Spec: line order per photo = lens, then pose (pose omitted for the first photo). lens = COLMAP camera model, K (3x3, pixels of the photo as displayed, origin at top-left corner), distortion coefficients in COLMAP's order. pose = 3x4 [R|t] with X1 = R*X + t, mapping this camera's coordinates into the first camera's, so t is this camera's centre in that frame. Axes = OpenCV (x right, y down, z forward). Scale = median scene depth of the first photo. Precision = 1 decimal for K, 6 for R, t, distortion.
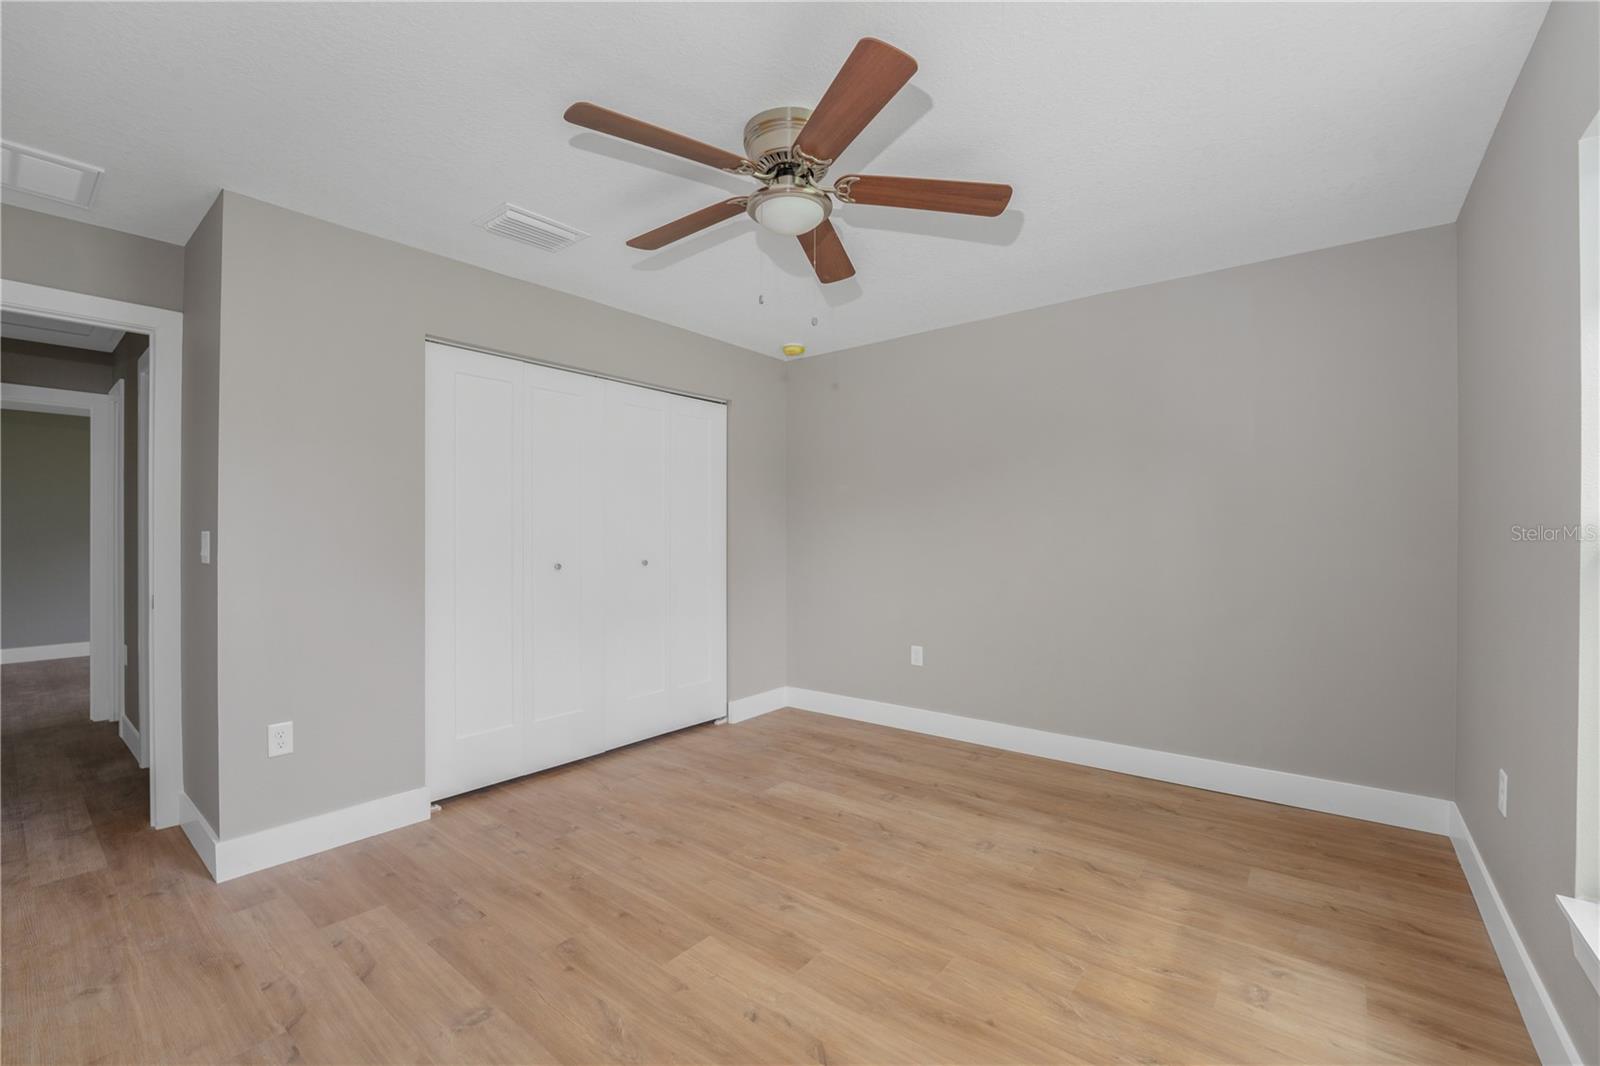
lens RADIAL K [[657.7, 0, 800.0], [0, 657.7, 533.0], [0, 0, 1]] dist [-0.020966, 0.000367]
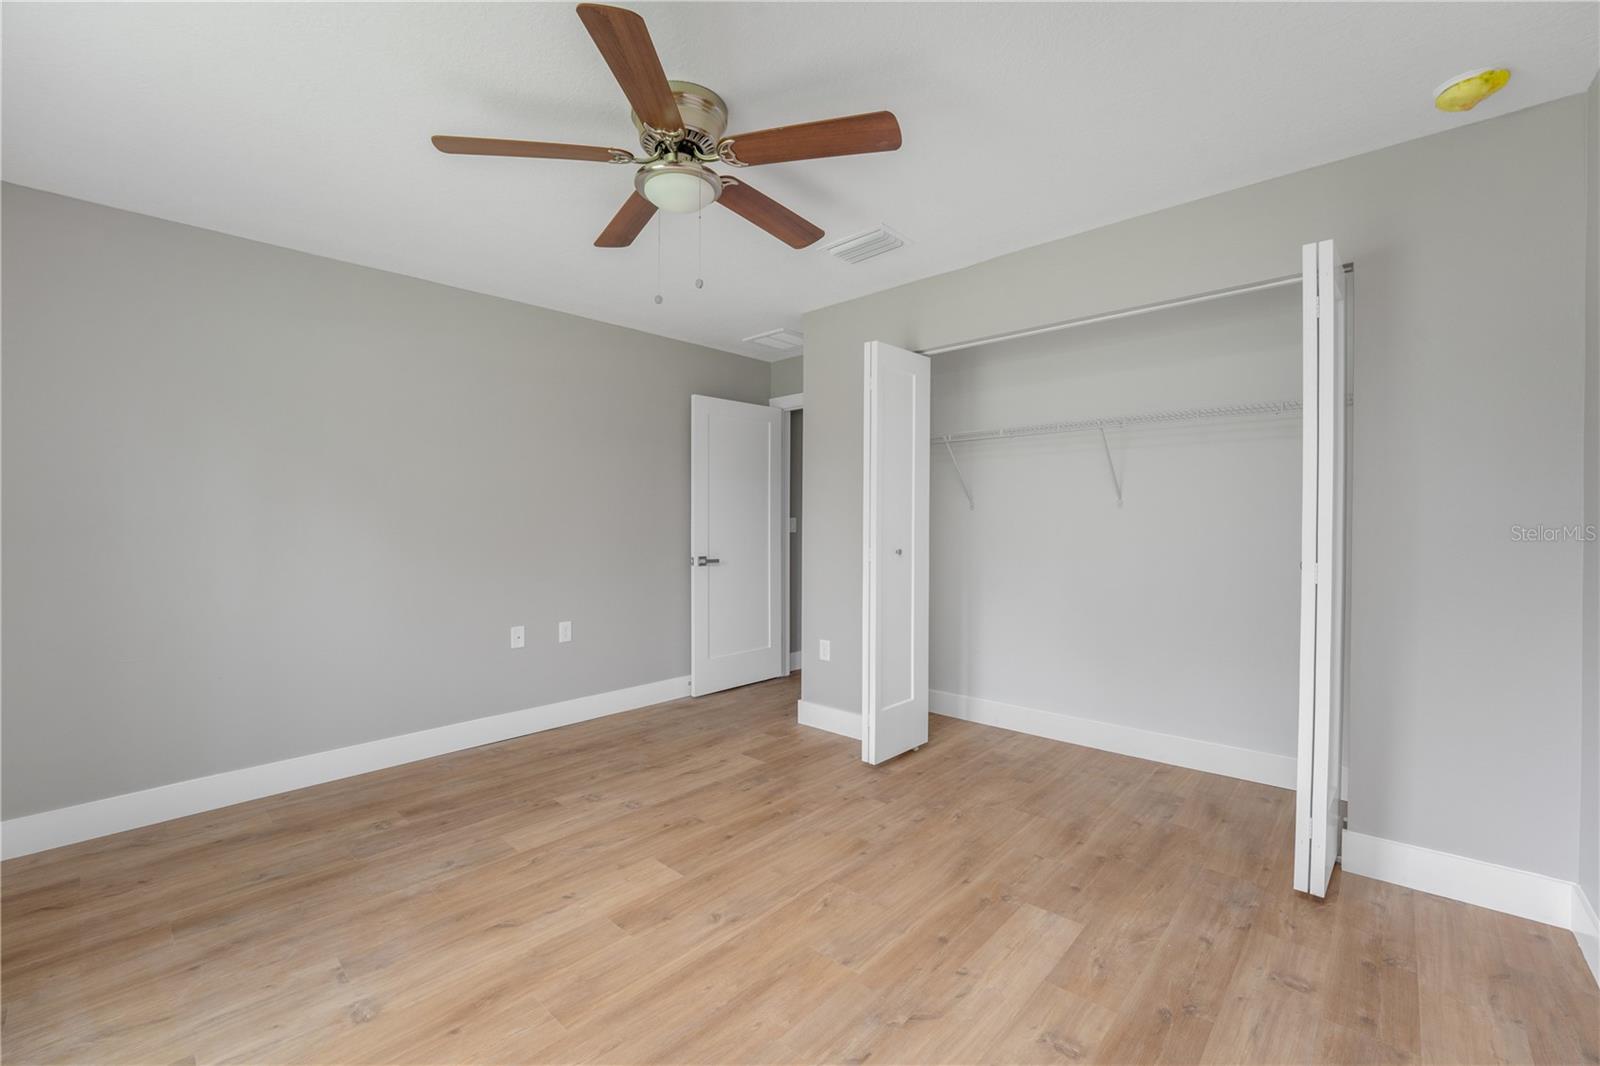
lens RADIAL K [[668.2, 0, 790.6], [0, 668.2, 520.0], [0, 0, 1]] dist [-0.018655, 0.000335]
pose [[-0.074142, 0.000843, -0.997247, 0.862923], [0.008773, 0.999961, 0.000193, 0.002437], [0.997209, -0.008734, -0.074147, 1.108217]]
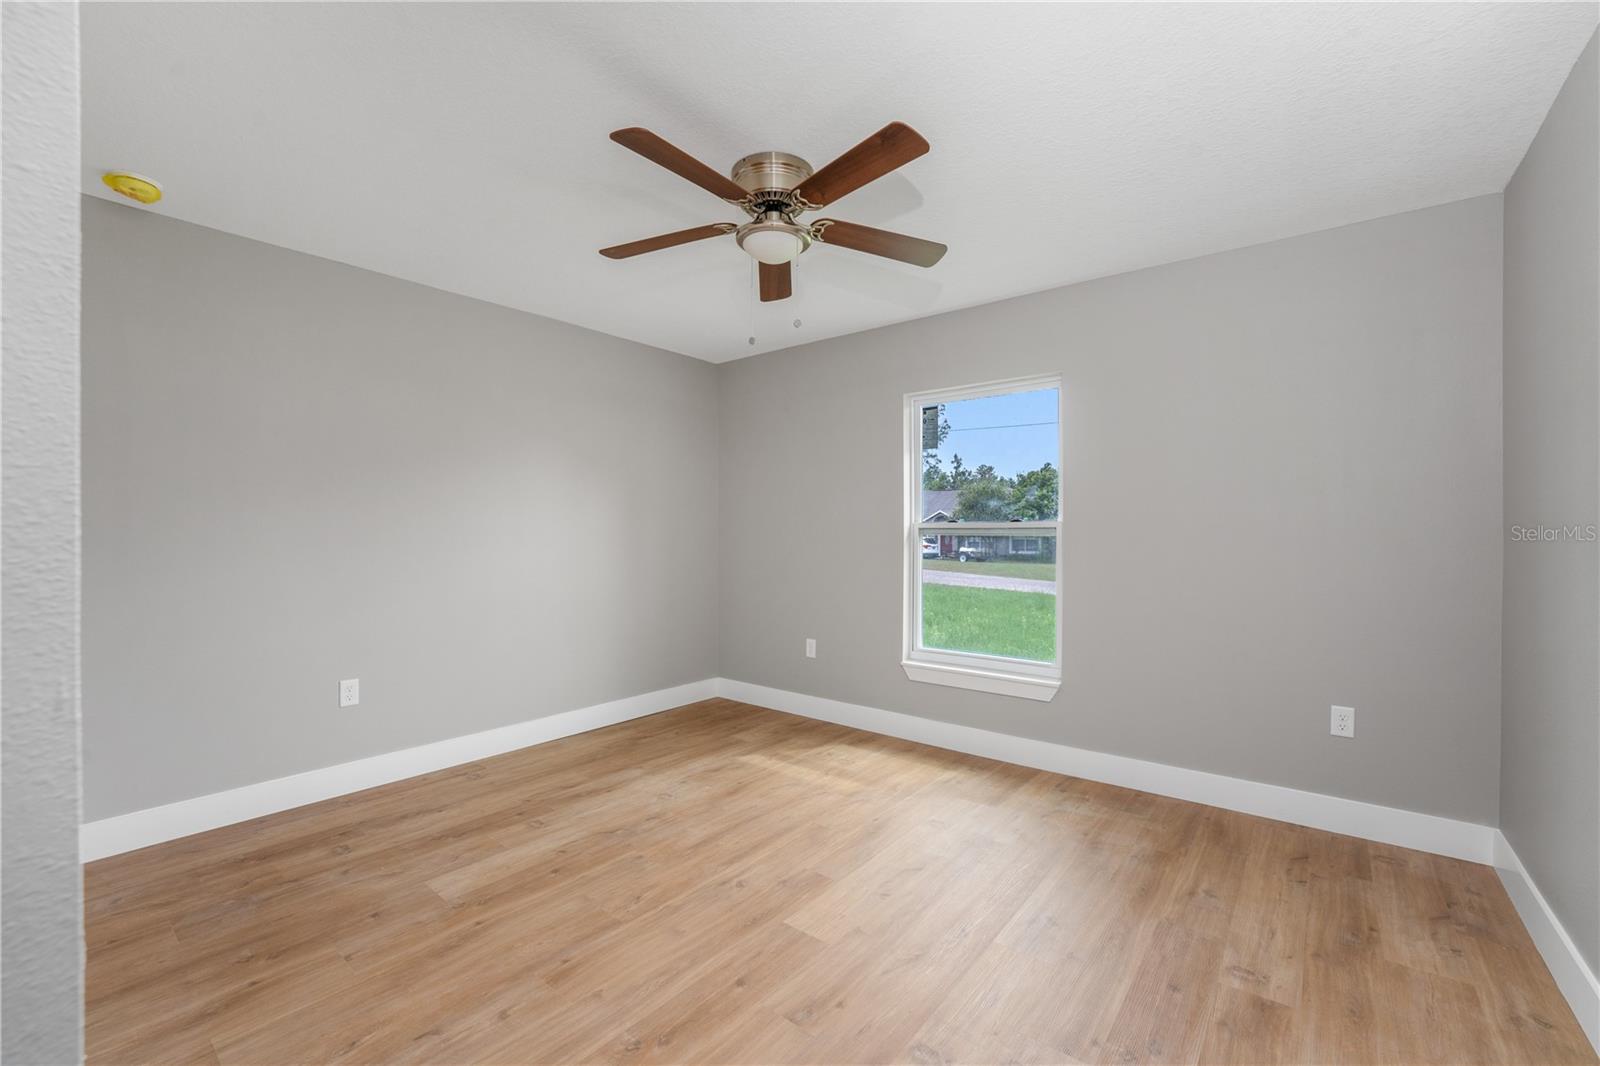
lens RADIAL K [[668.2, 0, 790.6], [0, 668.2, 520.0], [0, 0, 1]] dist [-0.018655, 0.000335]
pose [[0.014054, 0.022743, 0.999643, -1.050576], [-0.003069, 0.999738, -0.022702, 0.001073], [-0.999897, -0.002749, 0.014120, 0.846453]]
